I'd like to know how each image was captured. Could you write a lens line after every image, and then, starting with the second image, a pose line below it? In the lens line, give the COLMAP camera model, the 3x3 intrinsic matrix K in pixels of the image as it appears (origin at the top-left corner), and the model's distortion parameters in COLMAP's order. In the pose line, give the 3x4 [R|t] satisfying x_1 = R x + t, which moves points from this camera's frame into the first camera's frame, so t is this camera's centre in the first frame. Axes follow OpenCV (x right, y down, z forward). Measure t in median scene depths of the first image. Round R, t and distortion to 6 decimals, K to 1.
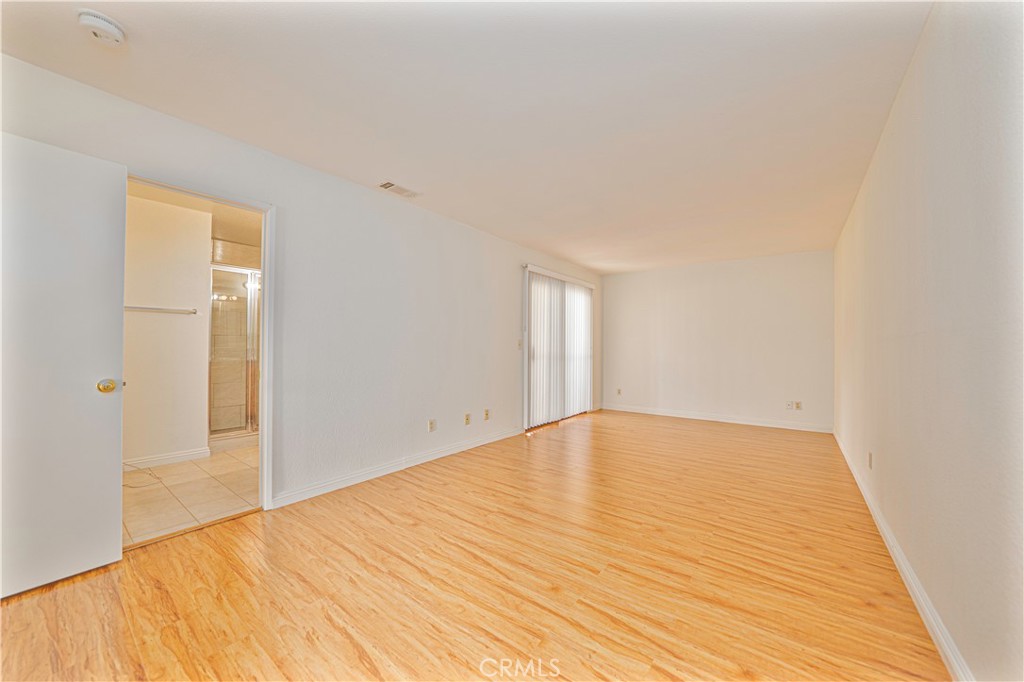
lens RADIAL K [[361.7, 0, 507.1], [0, 361.7, 349.1], [0, 0, 1]] dist [0.001598, 0.000283]
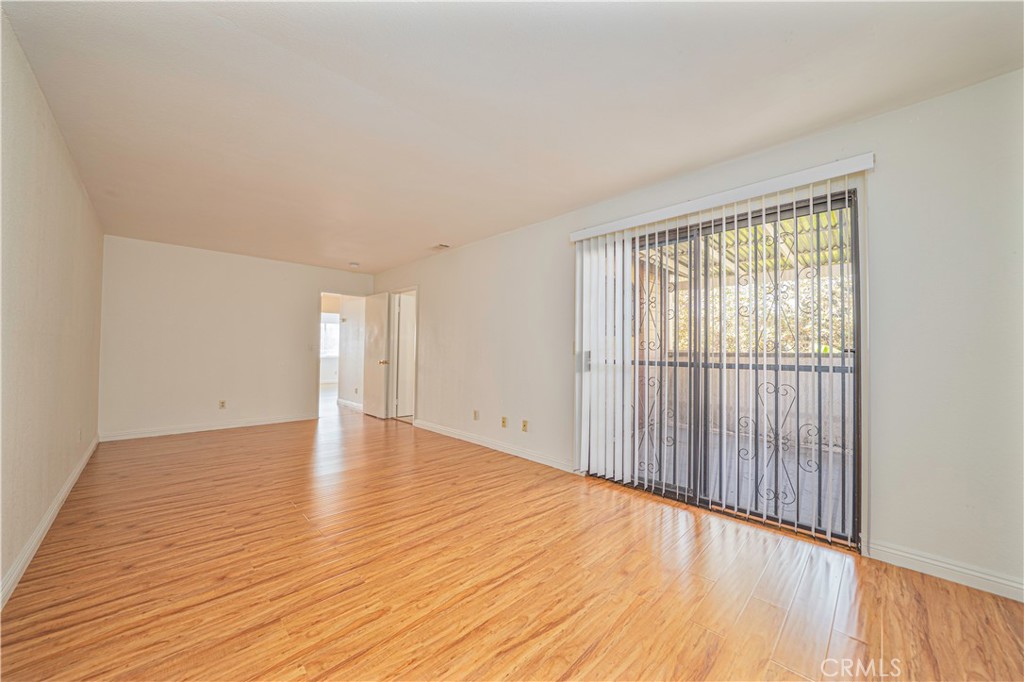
lens RADIAL K [[361.7, 0, 505.6], [0, 361.7, 343.7], [0, 0, 1]] dist [0.001598, 0.000283]
pose [[-0.128006, -0.029263, -0.991342, 1.347795], [-0.018954, 0.999454, -0.027055, 0.003551], [0.991592, 0.015327, -0.128490, 1.699220]]
